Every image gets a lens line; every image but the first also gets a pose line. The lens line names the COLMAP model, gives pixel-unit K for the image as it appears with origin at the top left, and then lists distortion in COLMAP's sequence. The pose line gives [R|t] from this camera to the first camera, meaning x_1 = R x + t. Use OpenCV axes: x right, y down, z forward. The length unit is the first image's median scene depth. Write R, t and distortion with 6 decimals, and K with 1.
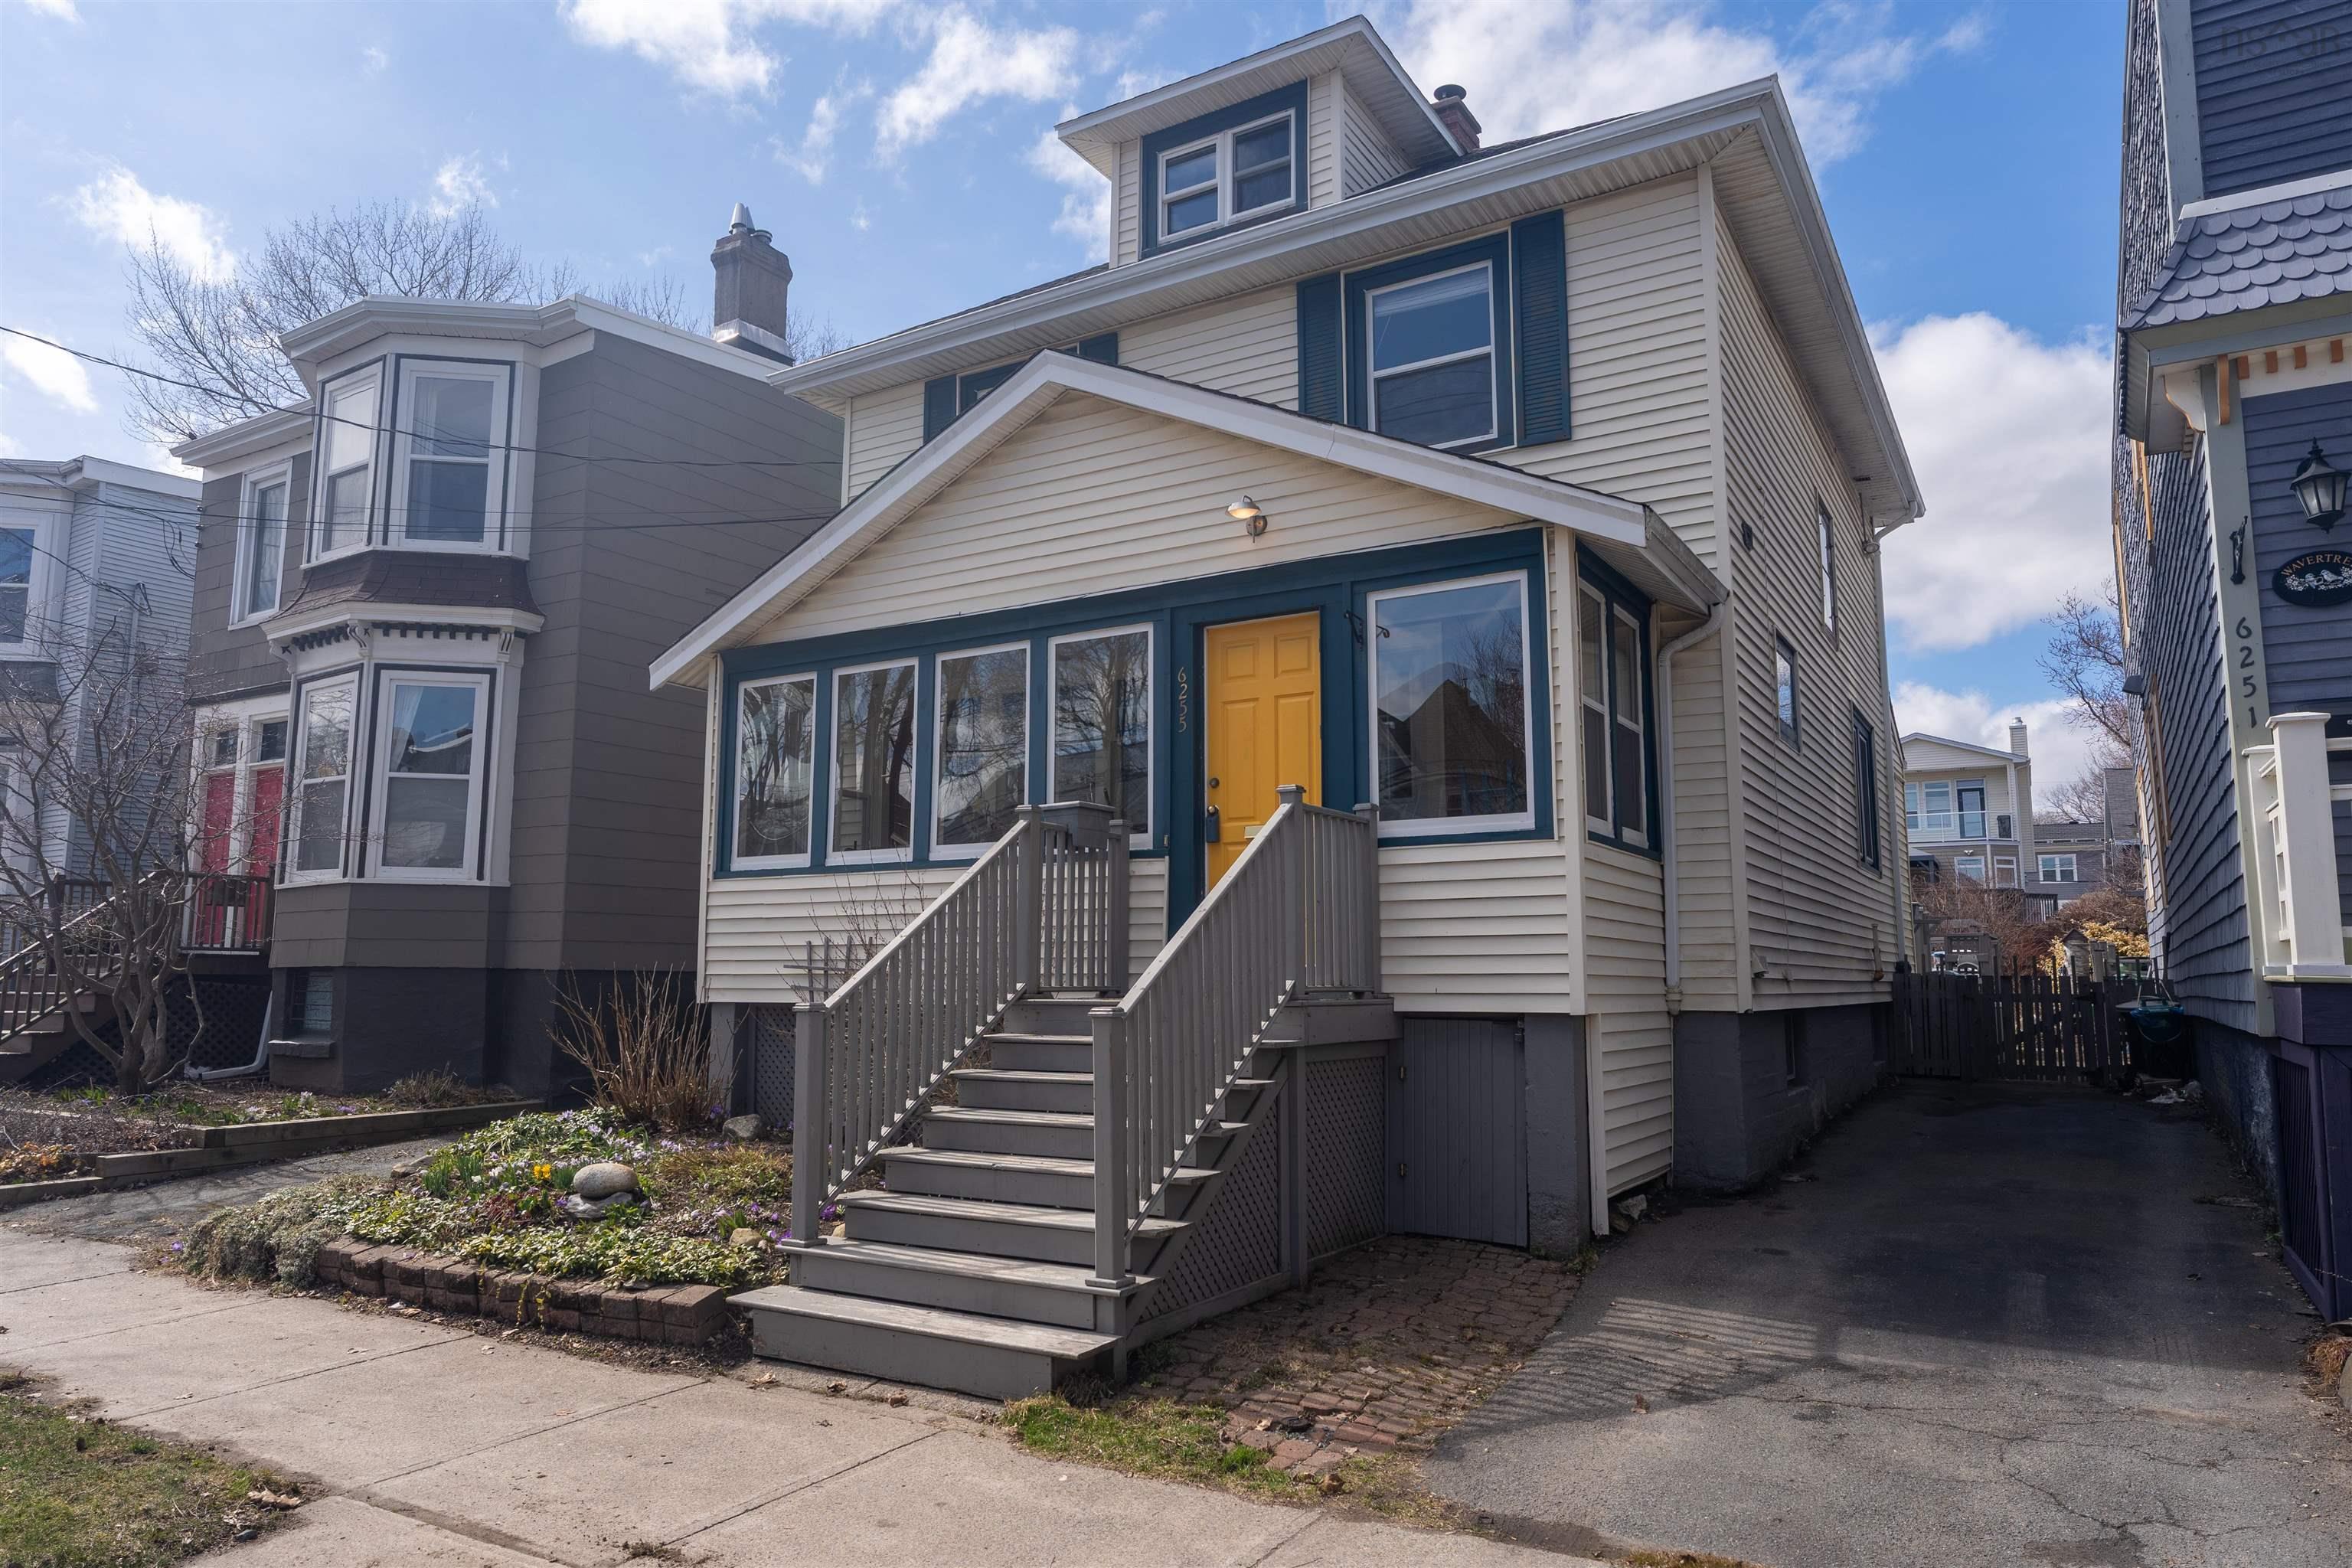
lens RADIAL K [[1512.6, 0, 1177.5], [0, 1512.6, 774.6], [0, 0, 1]] dist [0.001761, 0.001466]
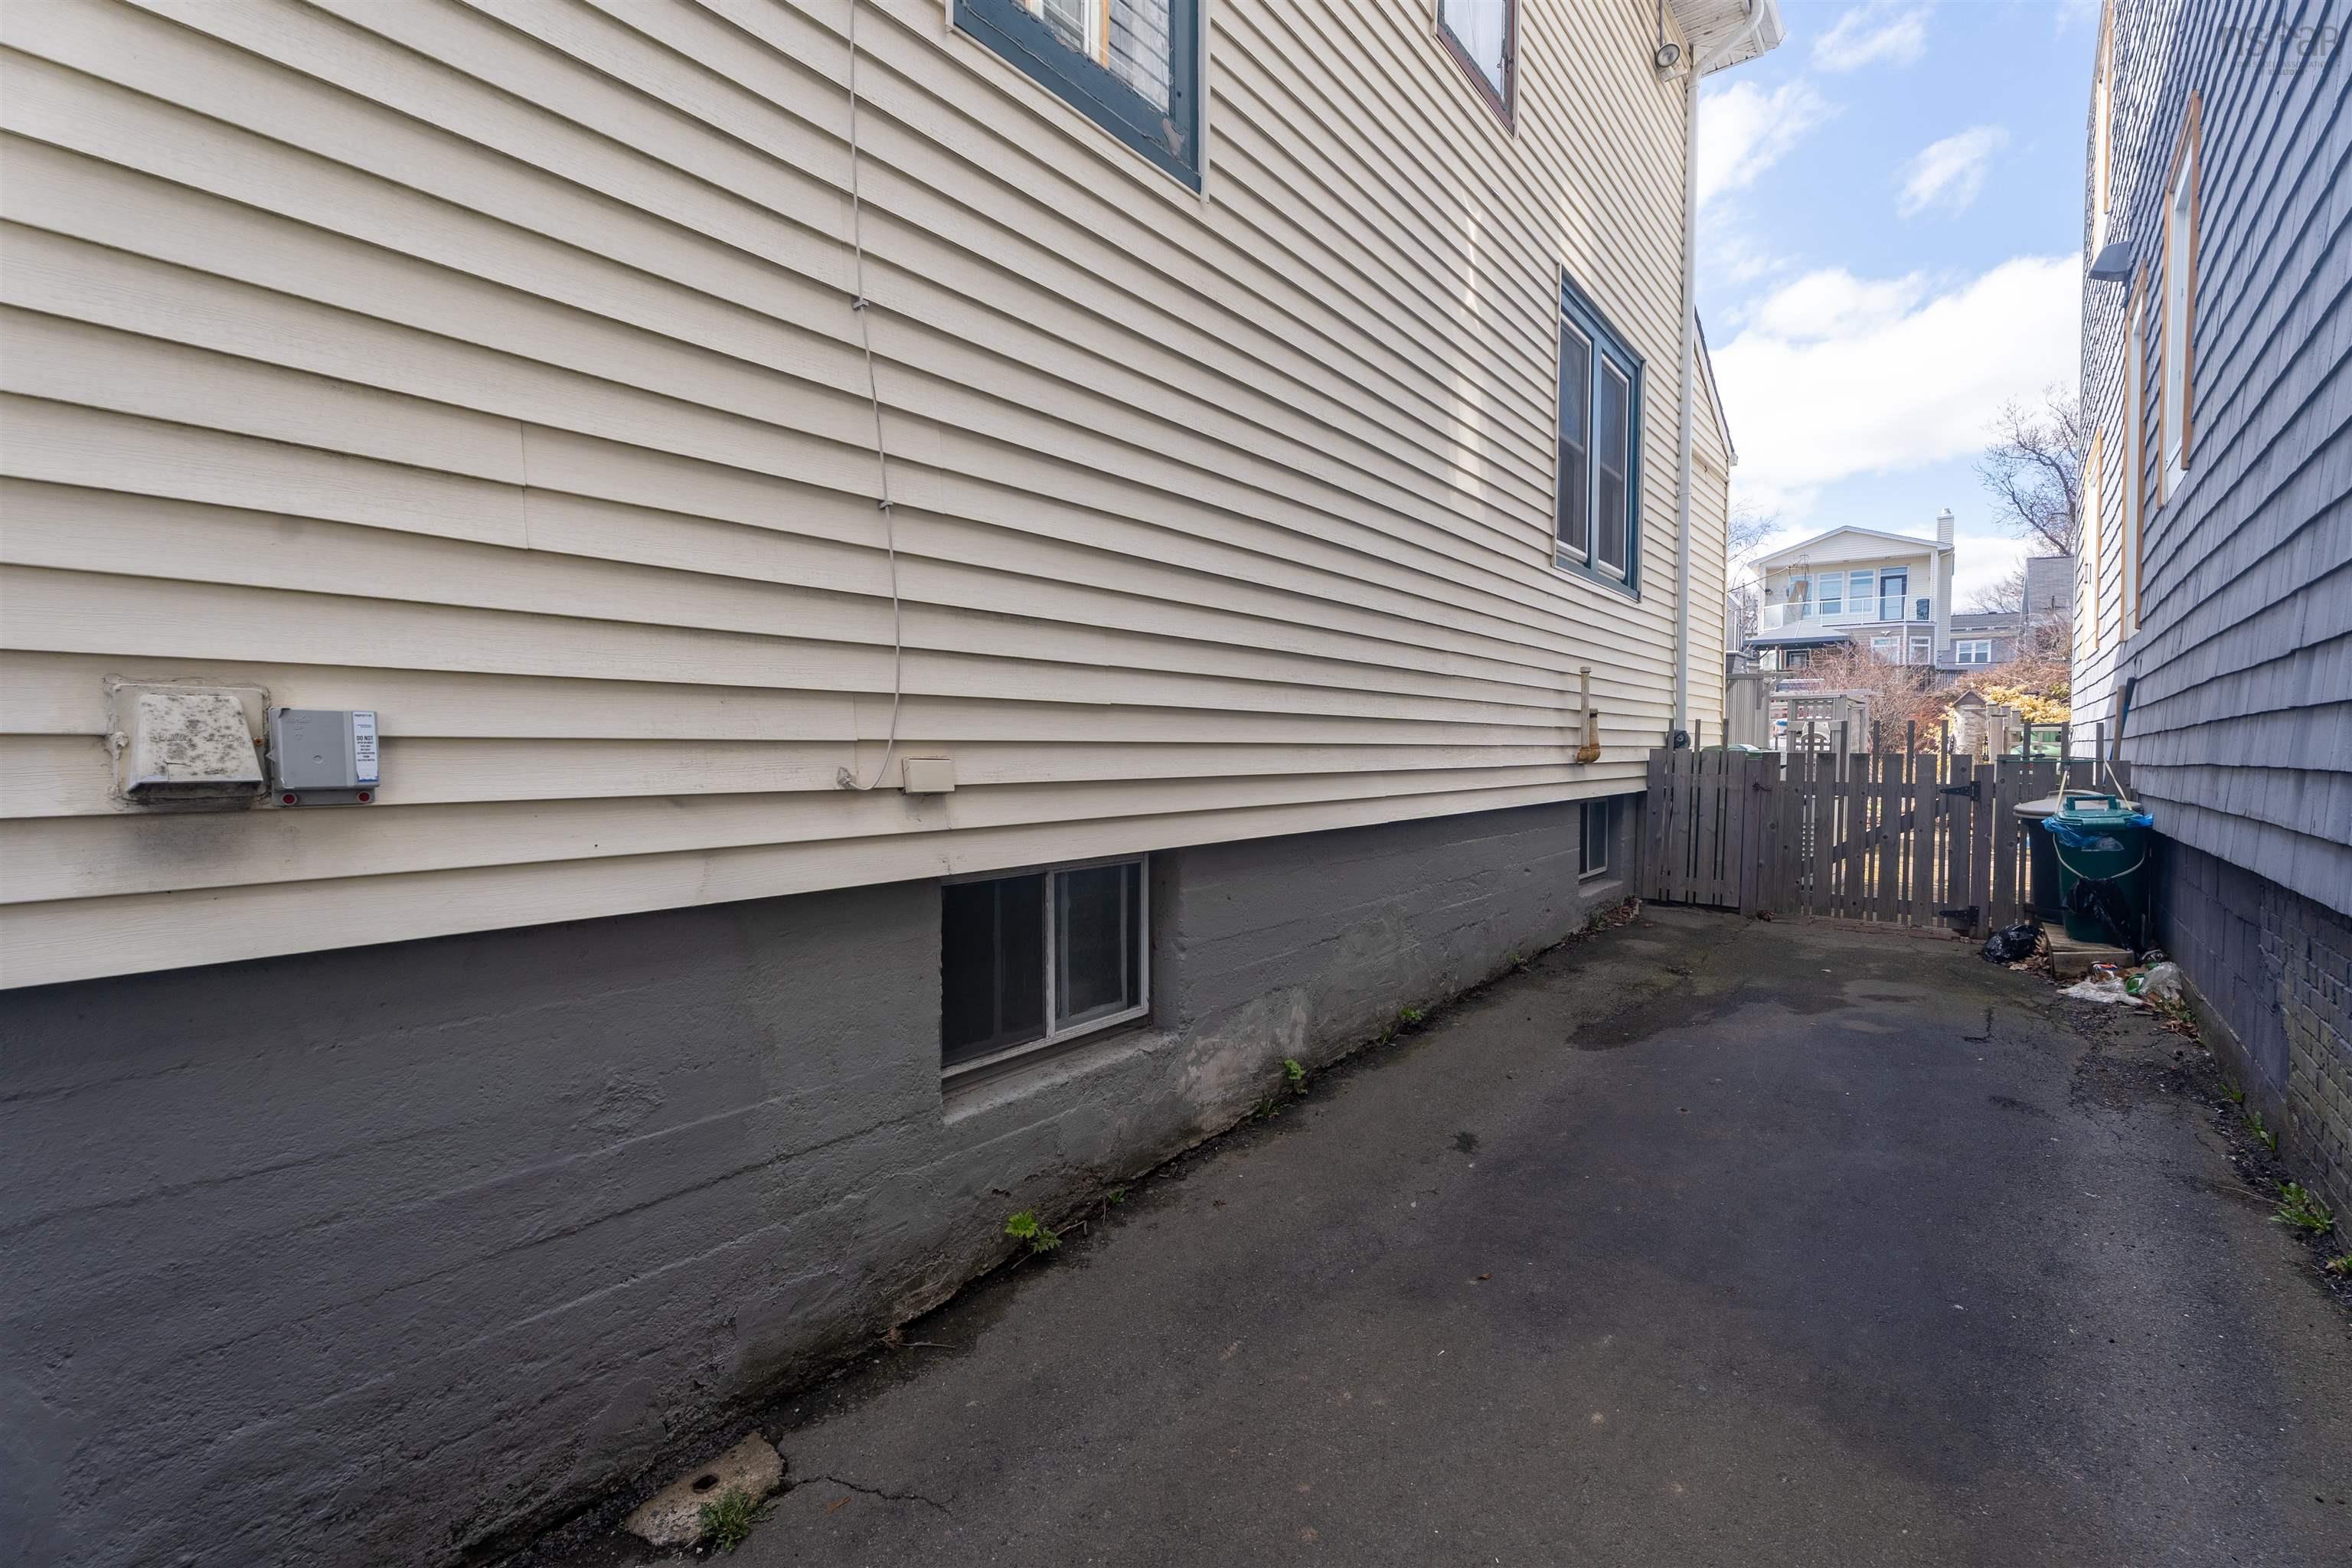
lens RADIAL K [[1069.6, 0, 1165.6], [0, 1069.6, 781.0], [0, 0, 1]] dist [-0.001165, 0.002129]
pose [[0.992772, 0.003926, -0.119949, 0.316912], [0.016301, 0.985791, 0.167185, 0.063733], [0.118901, -0.167932, 0.978602, 0.514799]]
